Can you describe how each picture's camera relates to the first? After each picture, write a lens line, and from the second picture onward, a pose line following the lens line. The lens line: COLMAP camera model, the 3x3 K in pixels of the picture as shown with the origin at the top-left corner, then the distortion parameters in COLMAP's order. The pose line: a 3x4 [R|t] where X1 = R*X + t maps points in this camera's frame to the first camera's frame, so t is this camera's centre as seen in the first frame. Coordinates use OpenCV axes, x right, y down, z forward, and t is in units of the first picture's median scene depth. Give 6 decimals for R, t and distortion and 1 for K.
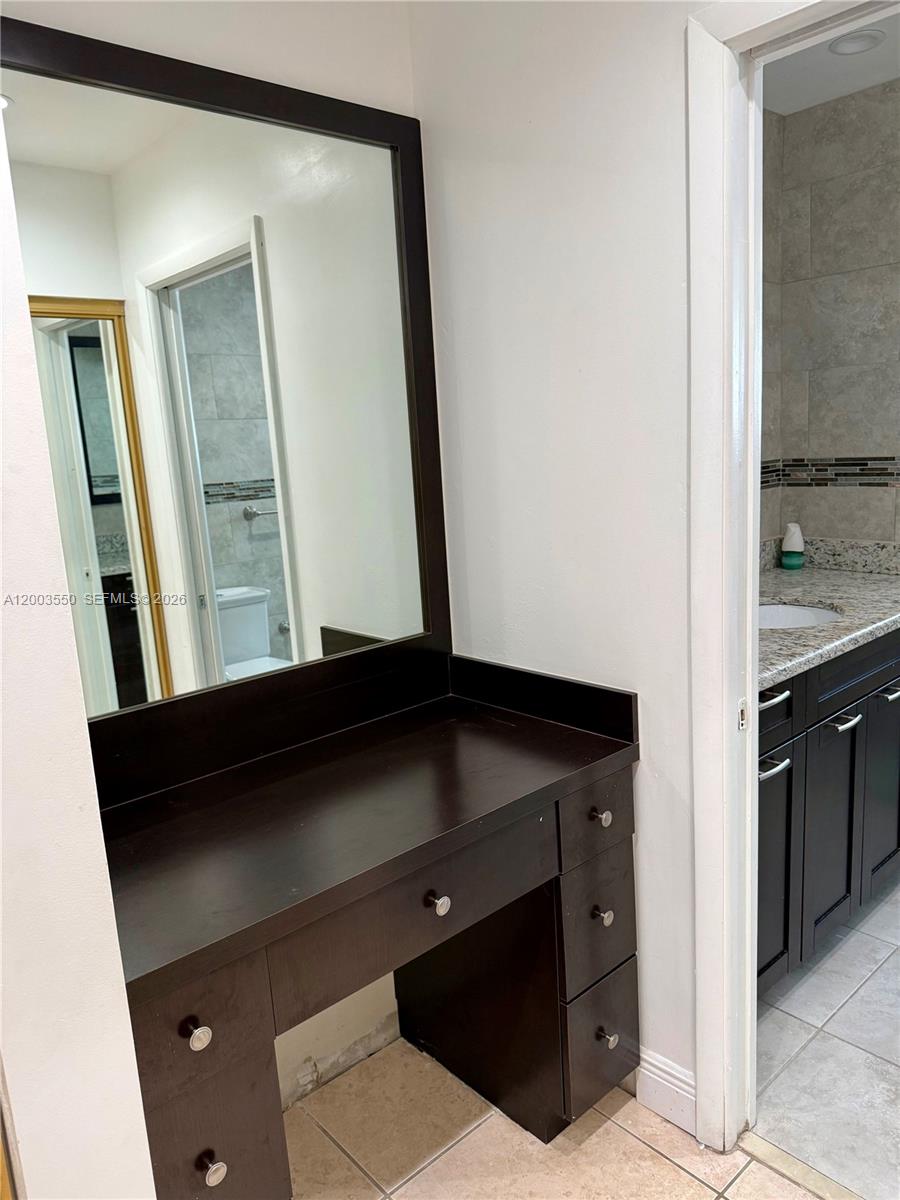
lens RADIAL K [[879.9, 0, 451.9], [0, 879.9, 593.1], [0, 0, 1]] dist [-0.003019, -0.000863]
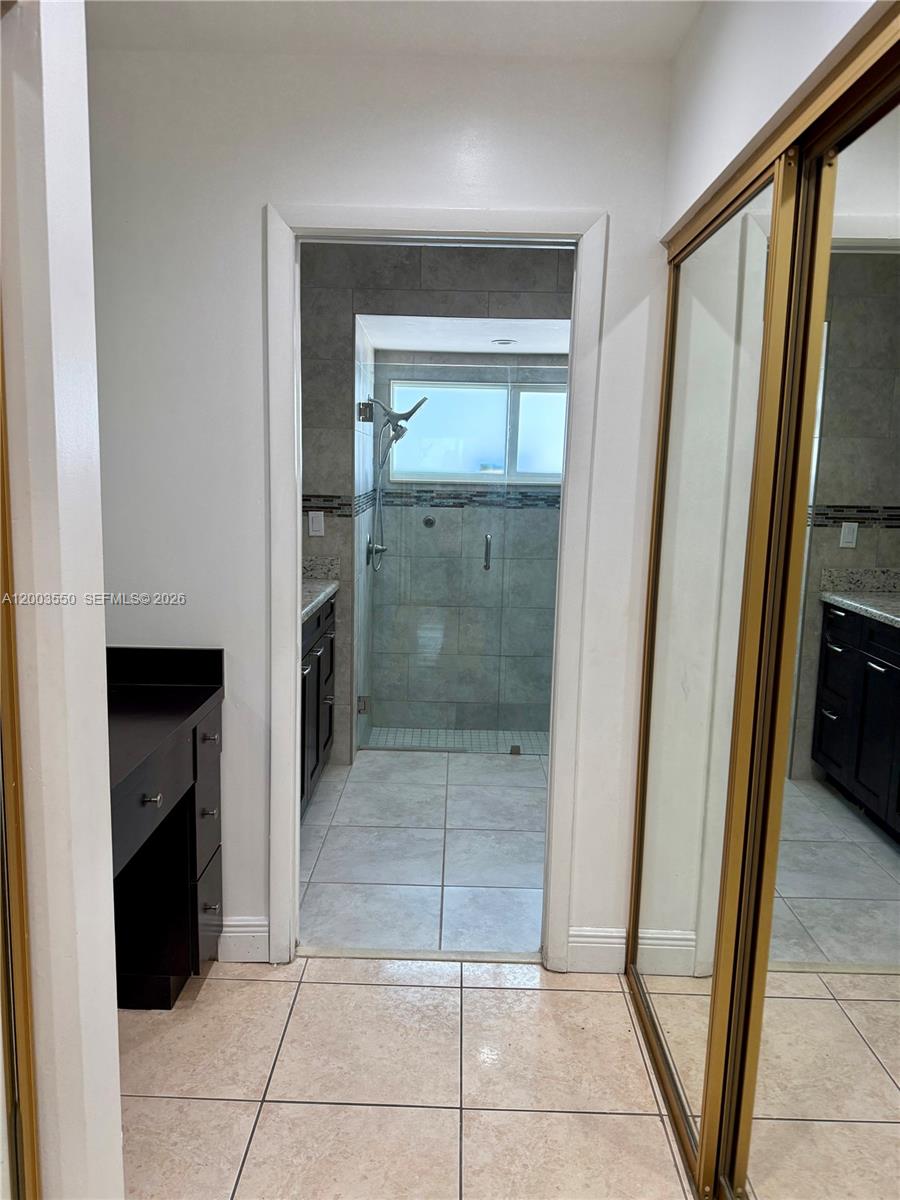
lens RADIAL K [[855.6, 0, 450.0], [0, 855.6, 600.0], [0, 0, 1]] dist [0.060167, -0.047333]
pose [[0.679910, -0.038405, 0.732289, -0.325310], [0.064568, 0.997884, -0.007615, 0.040925], [-0.730447, 0.052460, 0.680951, -0.120889]]
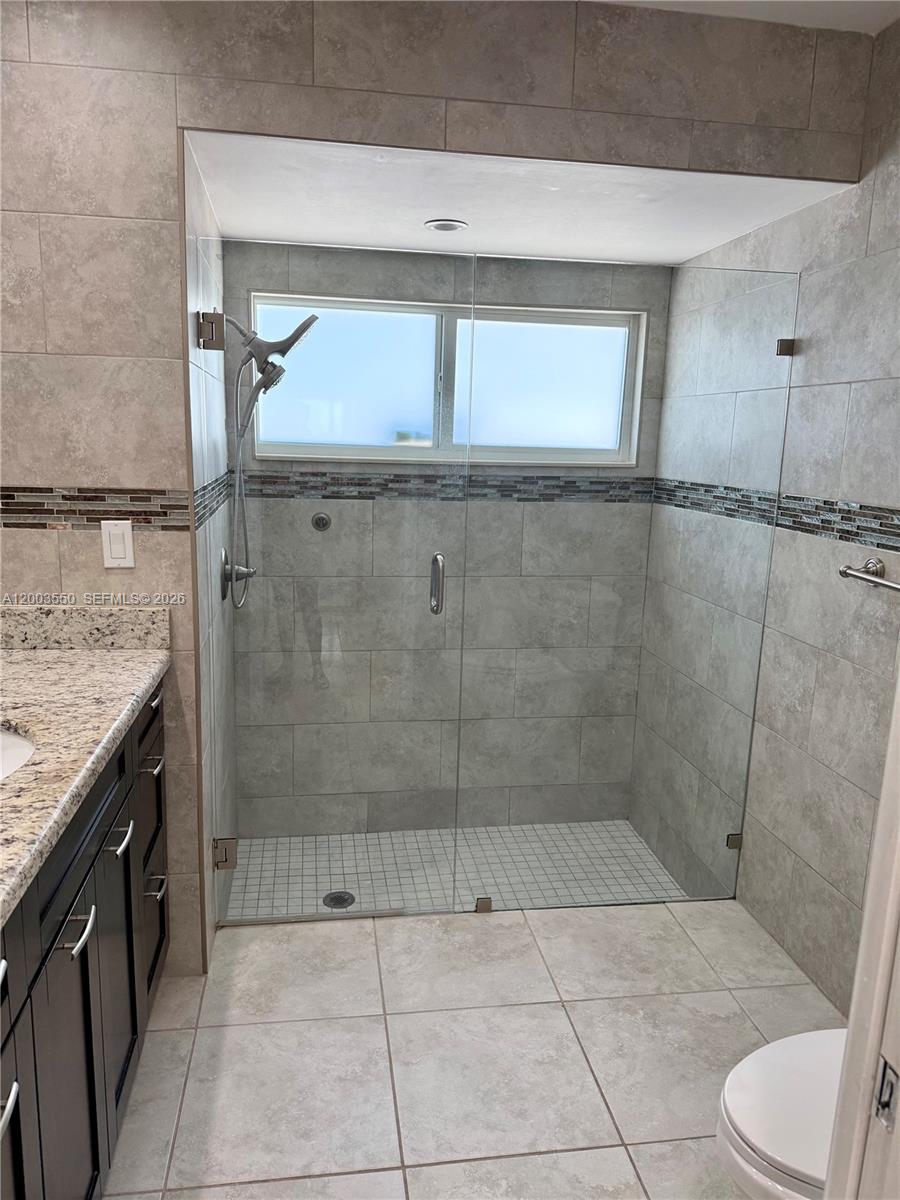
lens RADIAL K [[834.5, 0, 452.2], [0, 834.5, 610.8], [0, 0, 1]] dist [0.097493, -0.184939]
pose [[0.545013, -0.095097, 0.833017, 0.093292], [0.084795, 0.994704, 0.058077, -0.065456], [-0.834129, 0.038983, 0.550191, 0.340426]]
